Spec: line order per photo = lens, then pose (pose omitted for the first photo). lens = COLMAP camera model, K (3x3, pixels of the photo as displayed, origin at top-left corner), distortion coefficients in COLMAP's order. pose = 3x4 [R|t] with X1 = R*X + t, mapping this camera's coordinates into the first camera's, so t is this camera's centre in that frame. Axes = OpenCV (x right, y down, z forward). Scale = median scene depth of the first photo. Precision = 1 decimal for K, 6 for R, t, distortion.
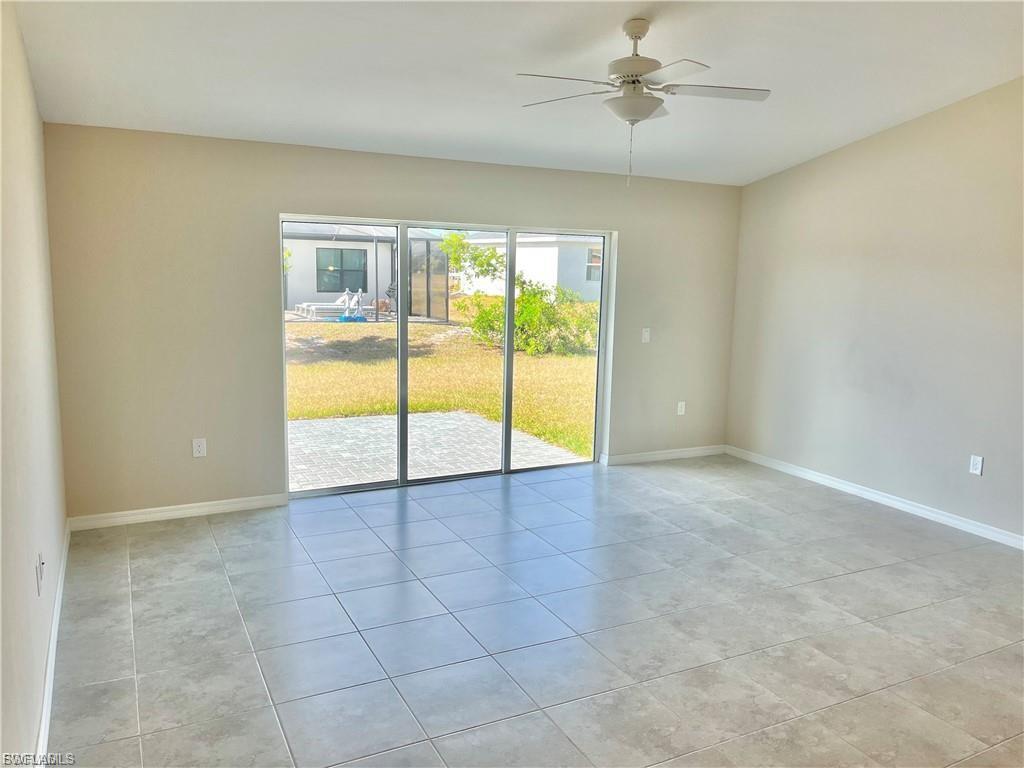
lens RADIAL K [[777.6, 0, 512.0], [0, 777.6, 384.0], [0, 0, 1]] dist [0.056011, -0.001777]
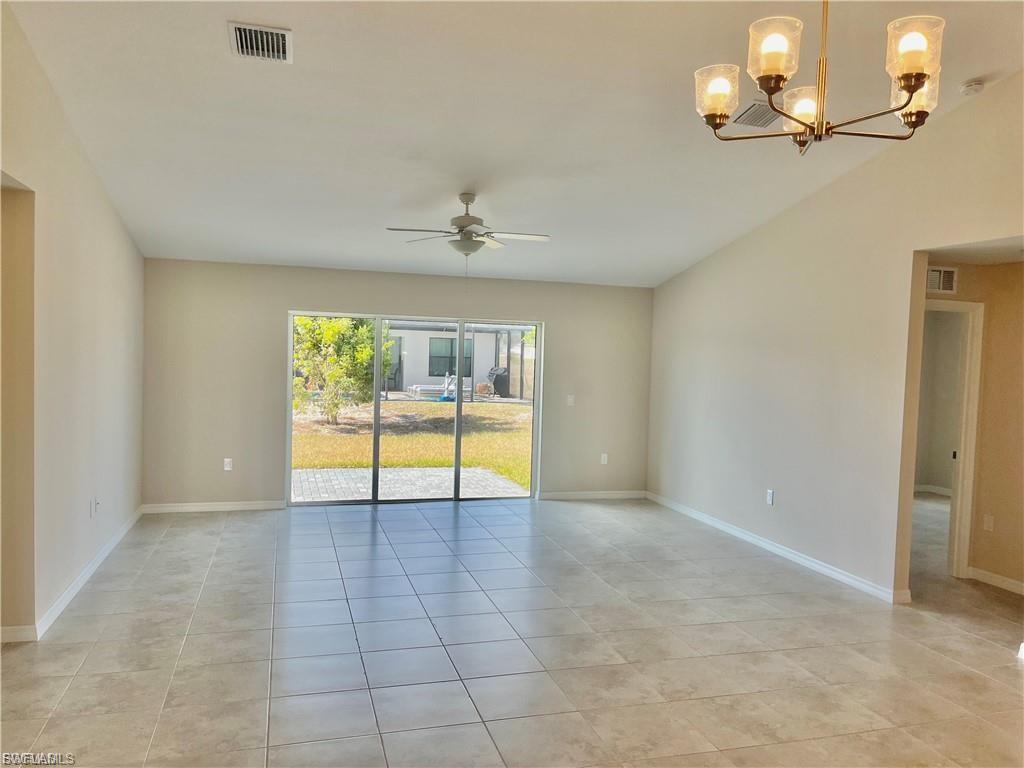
lens RADIAL K [[766.9, 0, 512.0], [0, 766.9, 384.0], [0, 0, 1]] dist [0.008991, 0.001046]
pose [[0.983383, 0.011654, -0.181170, 0.301191], [-0.032154, 0.993341, -0.110629, 0.054502], [0.178674, 0.114616, 0.977210, -0.268087]]
